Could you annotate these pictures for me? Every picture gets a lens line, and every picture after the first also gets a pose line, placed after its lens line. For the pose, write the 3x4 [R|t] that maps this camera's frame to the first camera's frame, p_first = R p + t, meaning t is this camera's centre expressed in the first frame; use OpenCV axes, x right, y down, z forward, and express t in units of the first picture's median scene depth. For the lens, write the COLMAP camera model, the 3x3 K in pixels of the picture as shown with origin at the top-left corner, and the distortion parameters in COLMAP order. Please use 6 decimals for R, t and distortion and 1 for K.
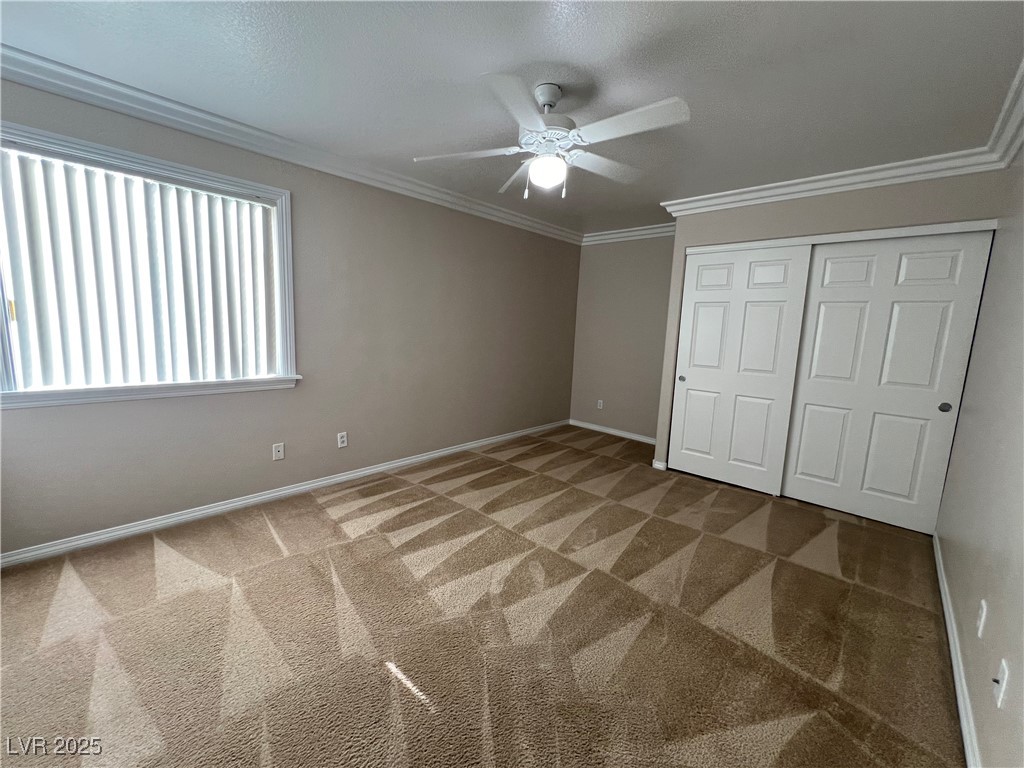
lens RADIAL K [[408.1, 0, 508.3], [0, 408.1, 381.9], [0, 0, 1]] dist [-0.001310, 0.000370]
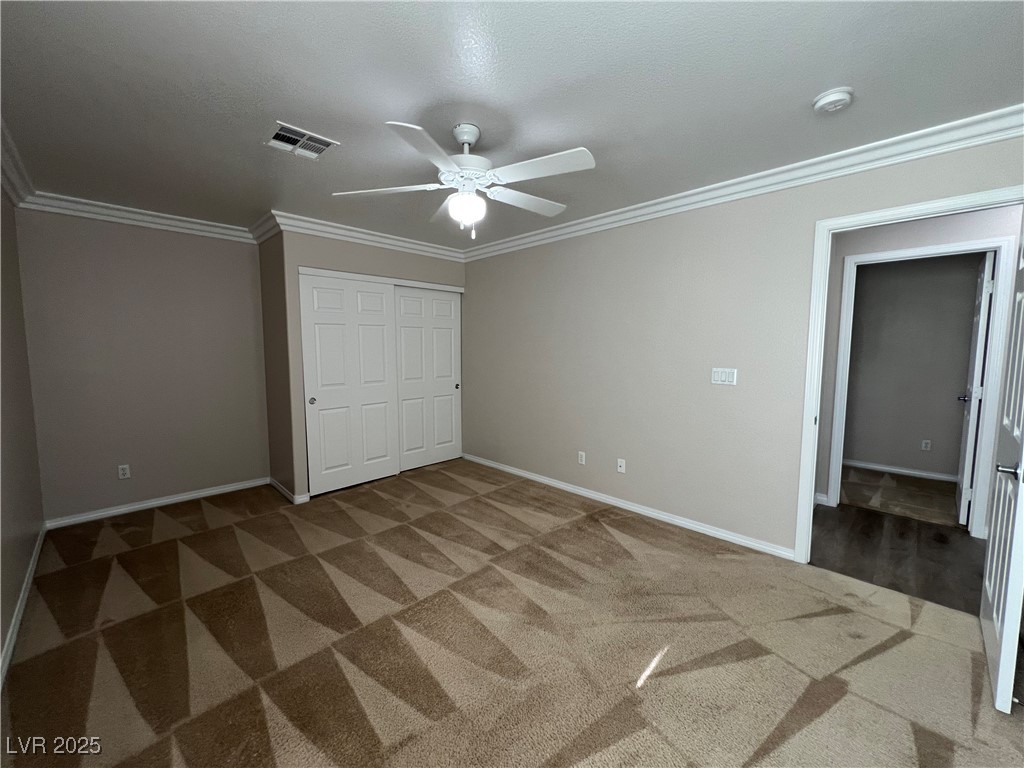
lens RADIAL K [[408.1, 0, 508.3], [0, 408.1, 381.9], [0, 0, 1]] dist [-0.001310, 0.000370]
pose [[0.028955, -0.130567, 0.991017, -0.639623], [0.139923, 0.982200, 0.125318, -0.134832], [-0.989739, 0.135038, 0.046709, 0.600207]]
